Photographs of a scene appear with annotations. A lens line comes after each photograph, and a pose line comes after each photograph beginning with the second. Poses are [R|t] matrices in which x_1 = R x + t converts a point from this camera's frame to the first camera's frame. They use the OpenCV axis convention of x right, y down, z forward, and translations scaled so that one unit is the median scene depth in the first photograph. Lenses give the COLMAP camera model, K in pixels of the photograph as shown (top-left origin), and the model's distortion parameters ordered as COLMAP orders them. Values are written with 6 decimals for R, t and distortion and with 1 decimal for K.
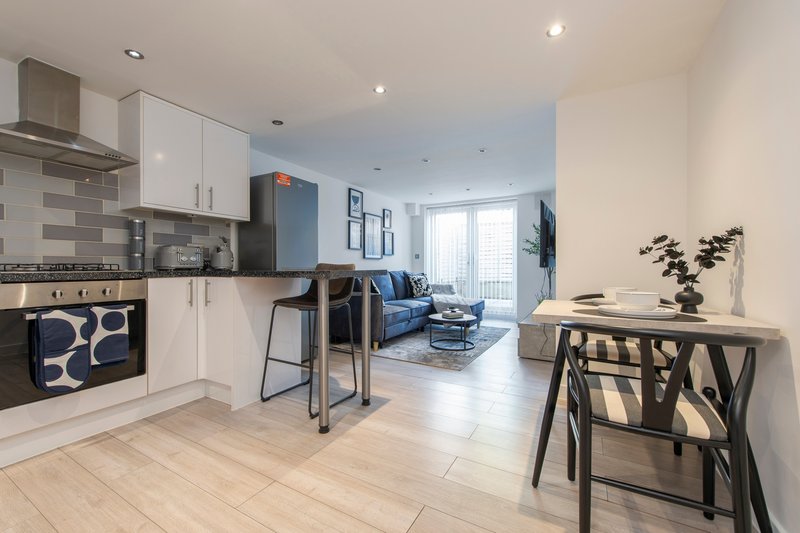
lens RADIAL K [[329.5, 0, 402.3], [0, 329.5, 267.4], [0, 0, 1]] dist [0.018248, -0.006105]
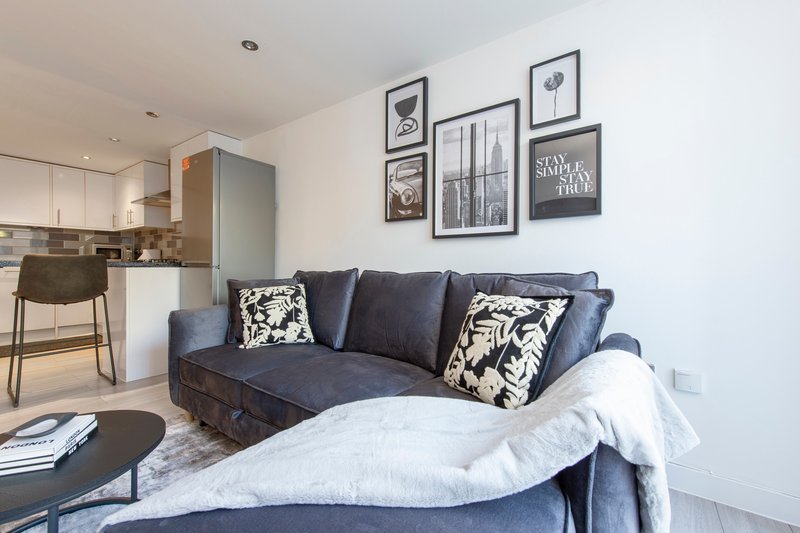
lens RADIAL K [[329.5, 0, 400.2], [0, 329.5, 267.9], [0, 0, 1]] dist [0.018248, -0.006105]
pose [[-0.115402, 0.008069, -0.993286, 0.428861], [-0.007813, 0.999929, 0.009031, 0.007224], [0.993288, 0.008803, -0.115331, 1.498060]]
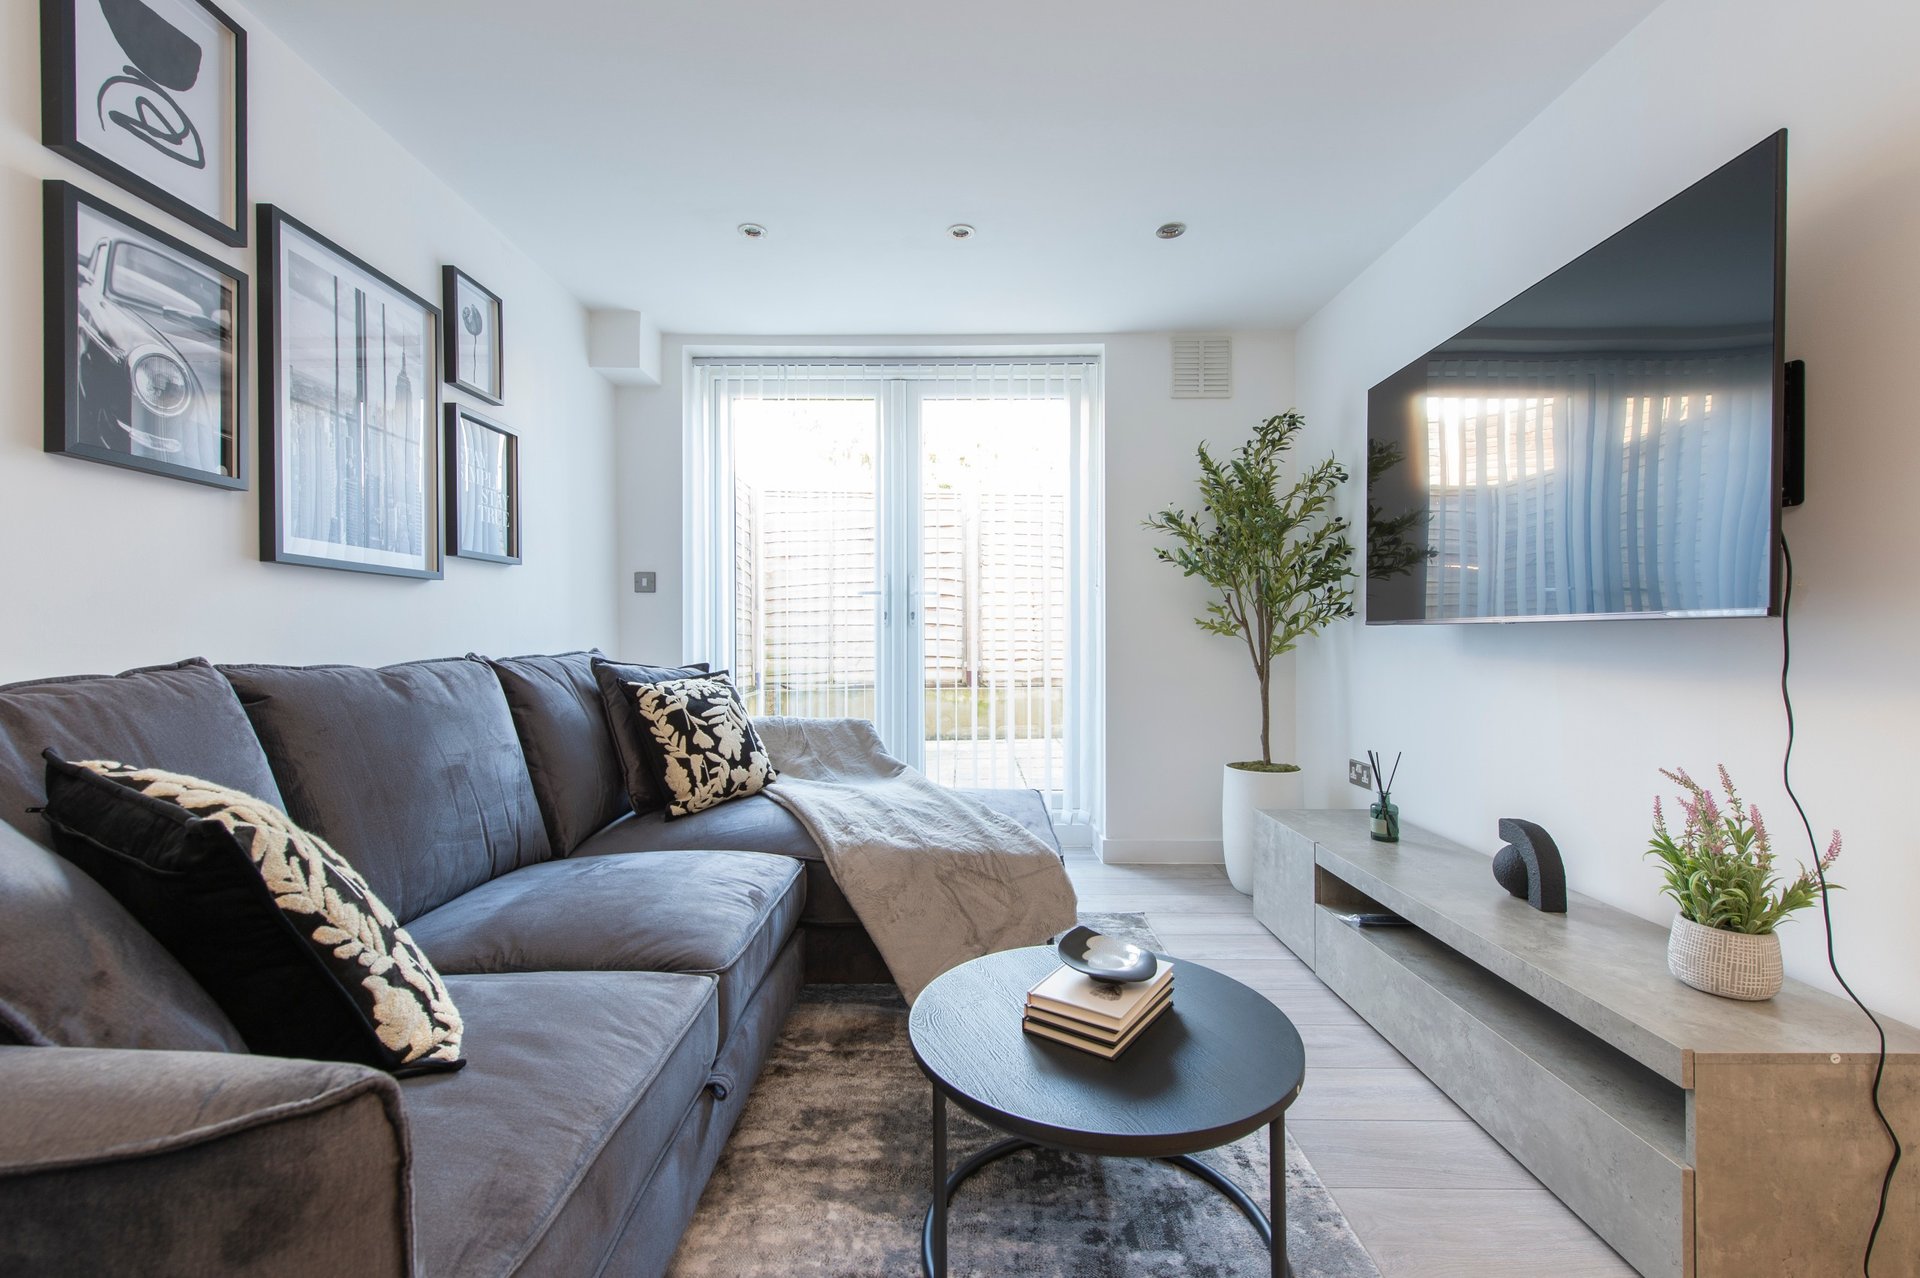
lens RADIAL K [[790.8, 0, 959.1], [0, 790.8, 641.9], [0, 0, 1]] dist [0.018248, -0.006105]
pose [[0.875273, -0.005136, 0.483602, -0.045150], [0.005048, 0.999986, 0.001485, 0.008098], [-0.483603, 0.001141, 0.875287, 0.885665]]
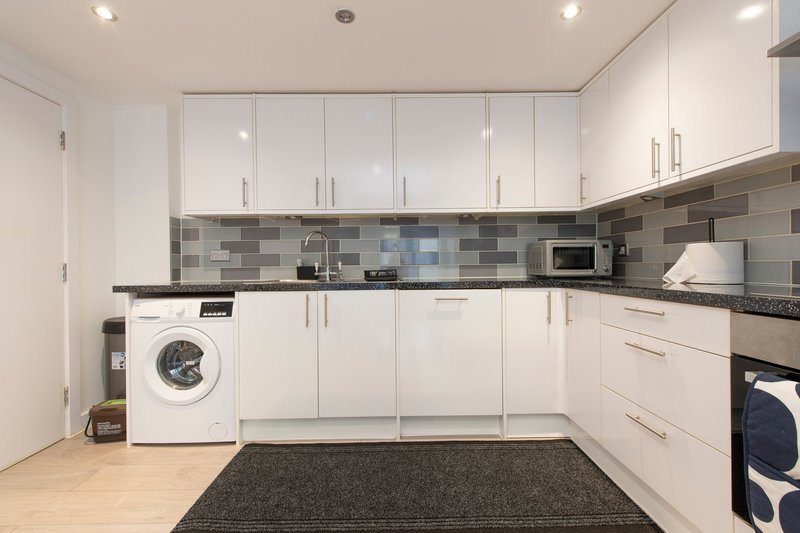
lens RADIAL K [[323.3, 0, 399.8], [0, 323.3, 265.7], [0, 0, 1]] dist [-0.001910, -0.001360]
pose [[-0.867590, 0.009354, -0.497193, -0.177160], [0.010394, 0.999946, 0.000676, -0.020180], [0.497172, -0.004581, -0.867640, 0.575068]]
